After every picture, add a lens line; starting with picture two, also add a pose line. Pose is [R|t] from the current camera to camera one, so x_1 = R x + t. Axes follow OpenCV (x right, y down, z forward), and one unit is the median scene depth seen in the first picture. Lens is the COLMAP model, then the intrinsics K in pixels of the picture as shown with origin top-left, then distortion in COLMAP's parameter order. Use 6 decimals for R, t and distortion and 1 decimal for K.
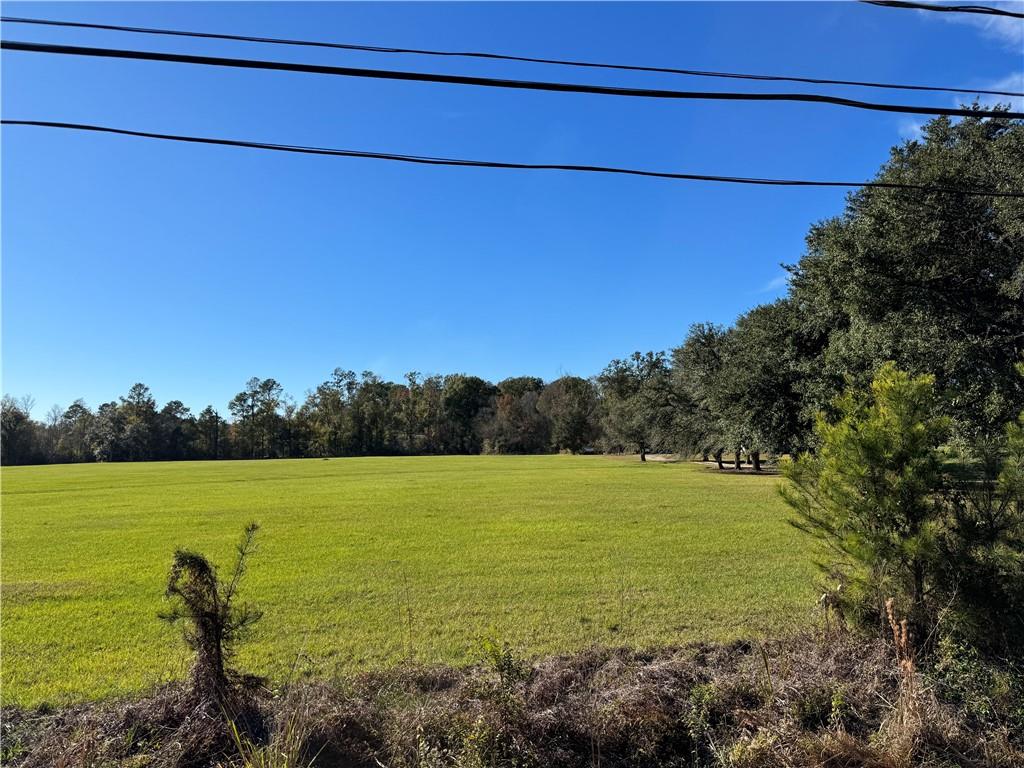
lens RADIAL K [[723.9, 0, 517.0], [0, 723.9, 383.4], [0, 0, 1]] dist [0.082168, -0.091131]
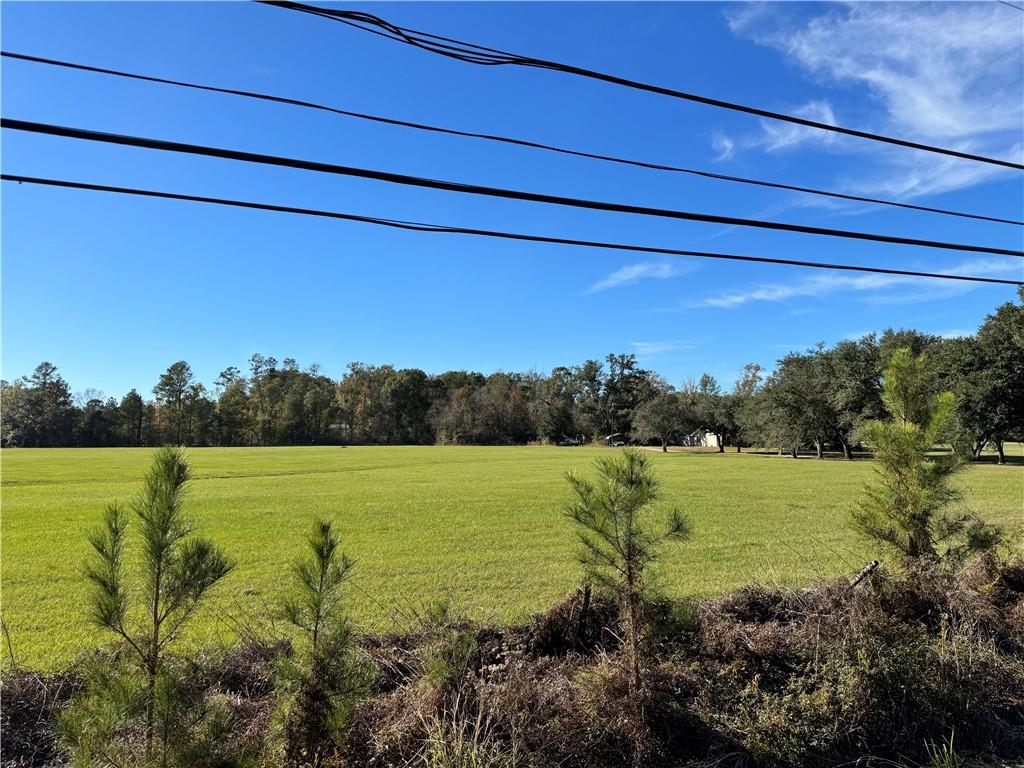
lens RADIAL K [[723.9, 0, 511.8], [0, 723.9, 380.4], [0, 0, 1]] dist [0.082168, -0.091131]
pose [[0.974045, 0.034228, 0.223752, -0.159452], [-0.035536, 0.999367, 0.001818, 0.000187], [-0.223548, -0.009722, 0.974644, -0.027883]]
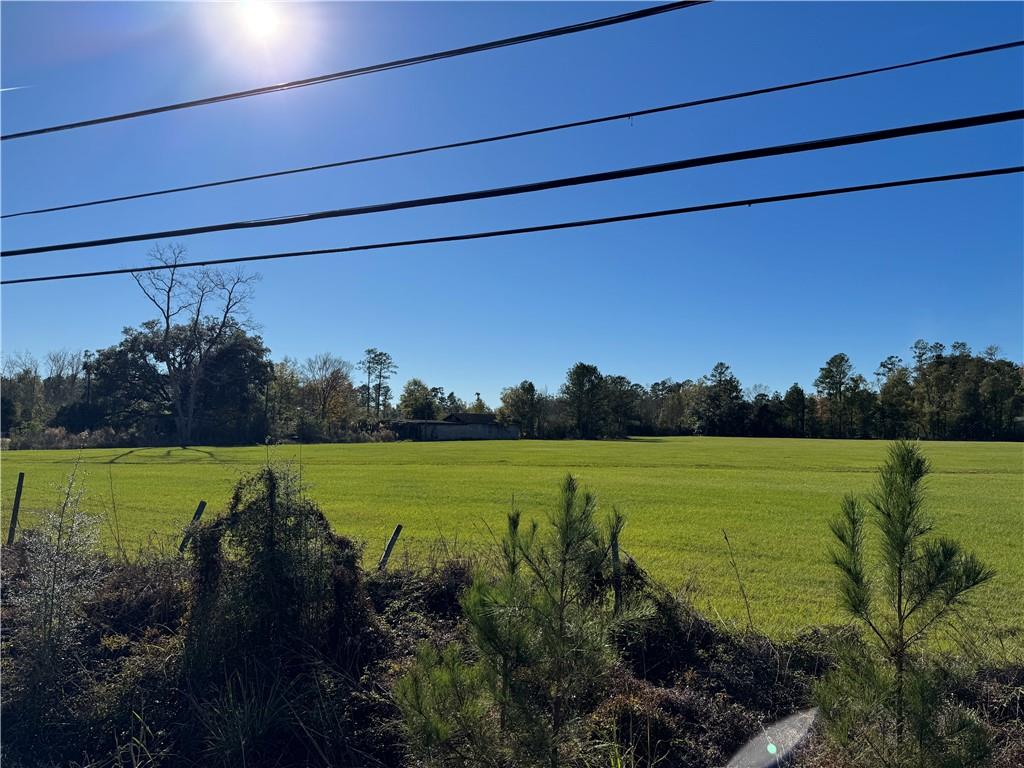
lens RADIAL K [[723.9, 0, 512.3], [0, 723.9, 388.4], [0, 0, 1]] dist [0.082168, -0.091131]
pose [[0.817939, -0.004578, -0.575287, -0.164172], [0.025311, 0.999286, 0.028034, 0.000110], [0.574748, -0.037491, 0.817471, -0.028751]]
